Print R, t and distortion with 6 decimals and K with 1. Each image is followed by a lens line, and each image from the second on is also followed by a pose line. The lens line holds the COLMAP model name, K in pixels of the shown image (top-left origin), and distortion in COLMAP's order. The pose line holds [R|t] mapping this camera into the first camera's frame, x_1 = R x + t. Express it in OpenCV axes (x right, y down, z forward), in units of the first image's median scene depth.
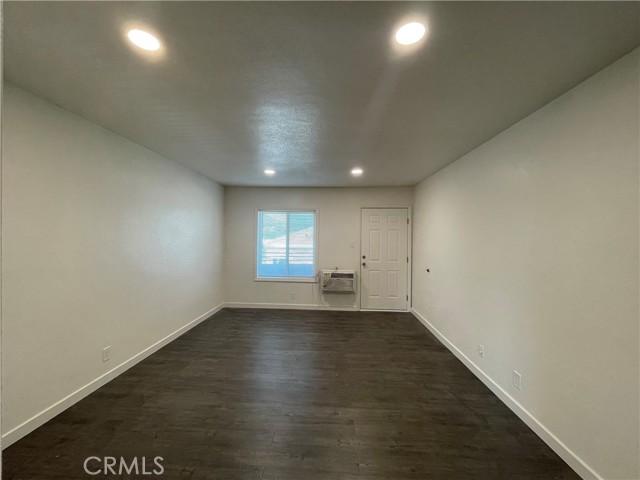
lens RADIAL K [[259.1, 0, 320.6], [0, 259.1, 237.0], [0, 0, 1]] dist [0.002391, 0.000223]
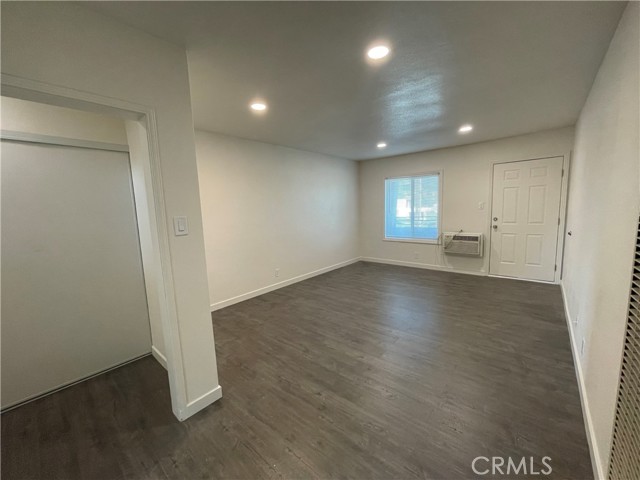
lens RADIAL K [[259.1, 0, 320.6], [0, 259.1, 237.0], [0, 0, 1]] dist [0.002391, 0.000223]
pose [[0.793634, 0.030217, -0.607644, 0.239035], [0.047398, 0.992659, 0.111270, 0.009735], [0.606546, -0.117109, 0.786376, -0.095214]]
